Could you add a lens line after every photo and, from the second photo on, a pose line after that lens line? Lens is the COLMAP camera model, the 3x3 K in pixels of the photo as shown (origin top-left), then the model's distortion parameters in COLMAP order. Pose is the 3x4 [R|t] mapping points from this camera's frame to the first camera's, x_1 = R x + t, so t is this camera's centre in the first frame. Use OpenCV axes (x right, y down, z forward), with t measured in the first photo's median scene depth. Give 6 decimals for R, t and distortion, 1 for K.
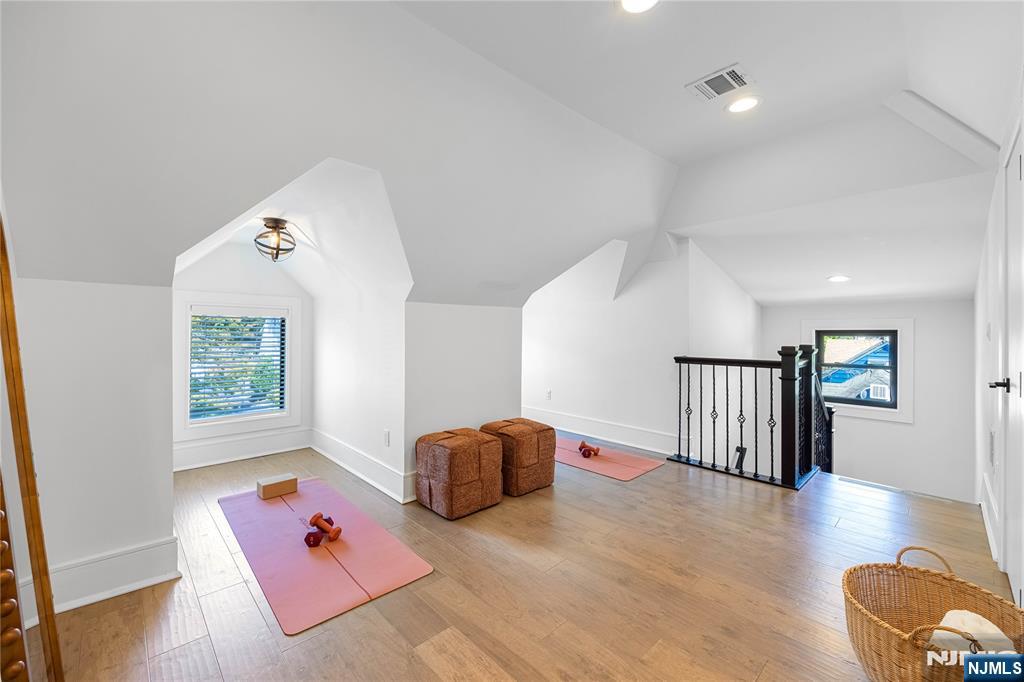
lens RADIAL K [[417.1, 0, 506.9], [0, 417.1, 333.7], [0, 0, 1]] dist [-0.002012, -0.000157]
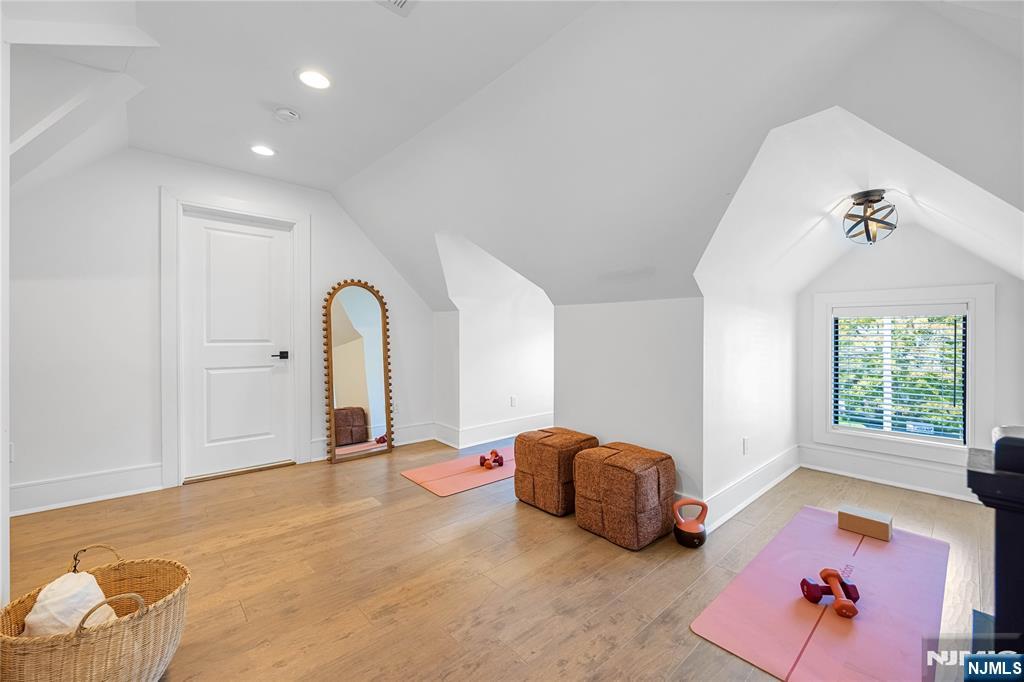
lens RADIAL K [[417.1, 0, 506.9], [0, 417.1, 333.7], [0, 0, 1]] dist [-0.002012, -0.000157]
pose [[-0.036900, -0.010284, -0.999266, 1.176791], [-0.009521, 0.999905, -0.009939, 0.012965], [0.999274, 0.009147, -0.036995, 1.181127]]
